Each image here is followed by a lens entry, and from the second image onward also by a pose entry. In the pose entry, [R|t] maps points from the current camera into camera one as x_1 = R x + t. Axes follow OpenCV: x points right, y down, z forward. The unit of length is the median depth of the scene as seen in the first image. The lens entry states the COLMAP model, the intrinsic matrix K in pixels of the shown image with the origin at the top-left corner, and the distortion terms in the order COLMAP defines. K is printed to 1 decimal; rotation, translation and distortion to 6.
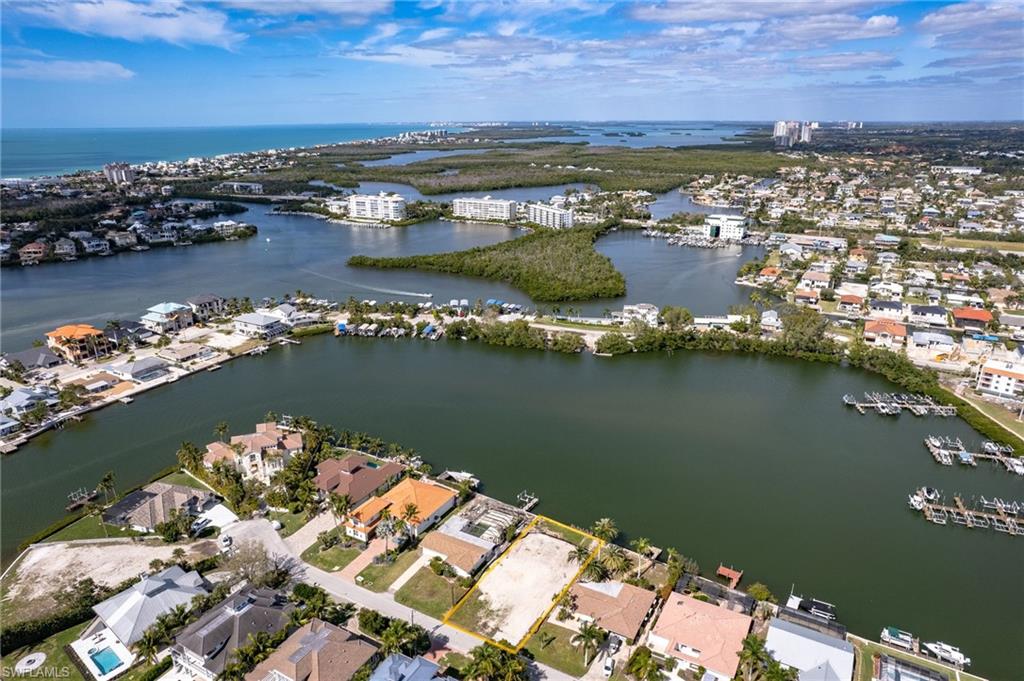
lens RADIAL K [[655.0, 0, 514.8], [0, 655.0, 338.4], [0, 0, 1]] dist [-0.073898, 0.067062]
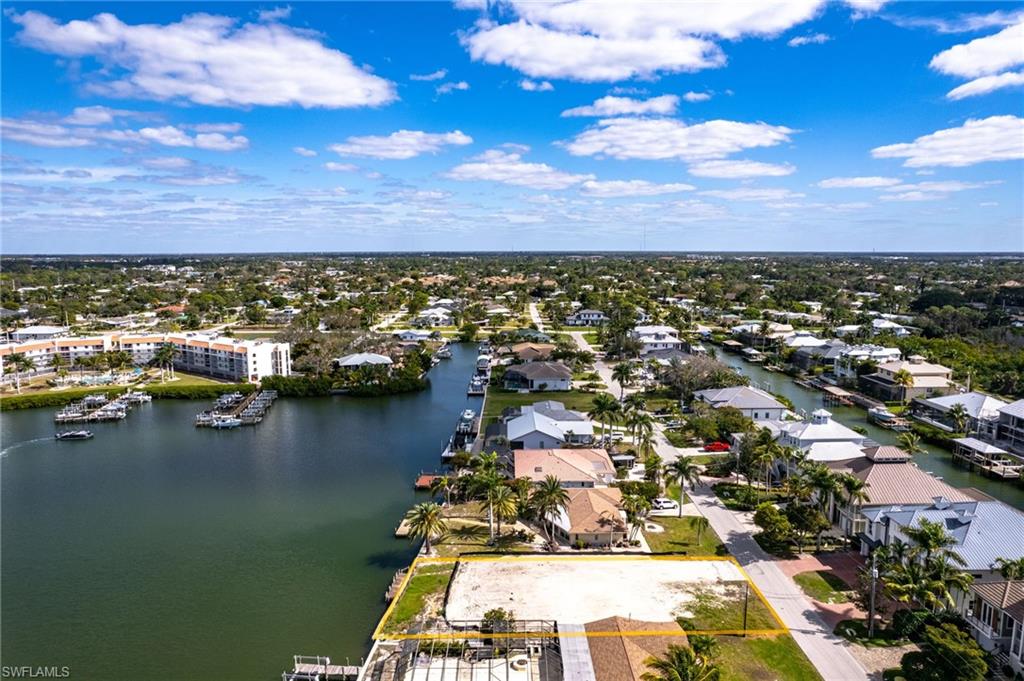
lens RADIAL K [[655.0, 0, 513.3], [0, 655.0, 347.3], [0, 0, 1]] dist [-0.073898, 0.067062]
pose [[-0.496981, -0.119561, 0.859485, -0.184739], [0.285416, 0.912832, 0.292018, 0.008363], [-0.819480, 0.390439, -0.419536, 0.580337]]
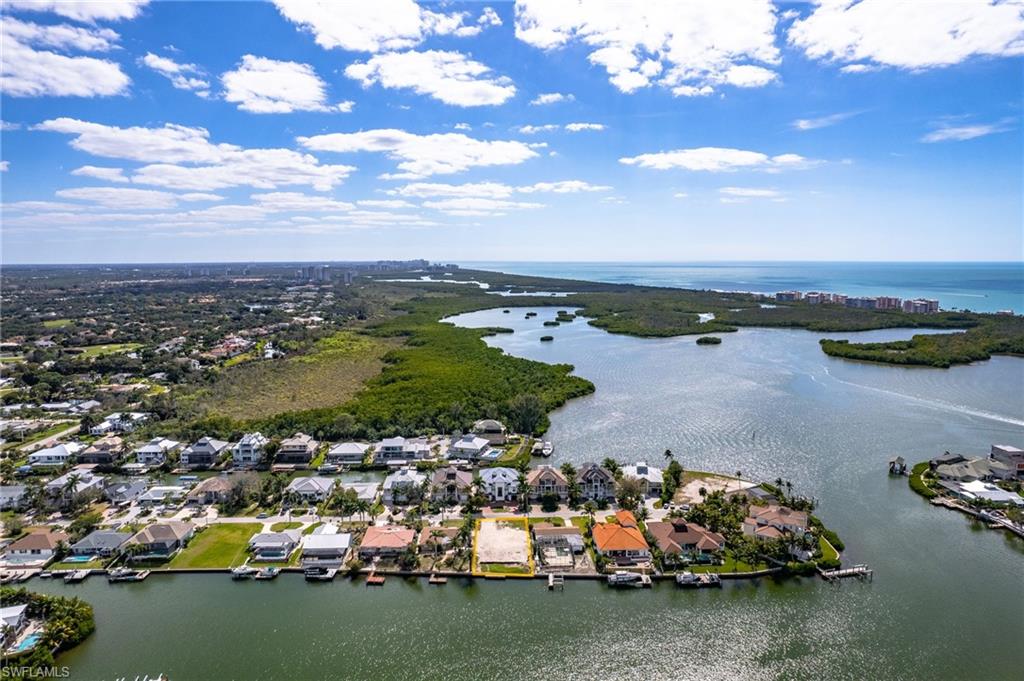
lens RADIAL K [[655.0, 0, 515.8], [0, 655.0, 334.5], [0, 0, 1]] dist [-0.073898, 0.067062]
pose [[-0.848269, 0.074561, -0.524290, 0.369949], [-0.159961, 0.907716, 0.387897, -0.326622], [0.504828, 0.412907, -0.758061, 0.960422]]
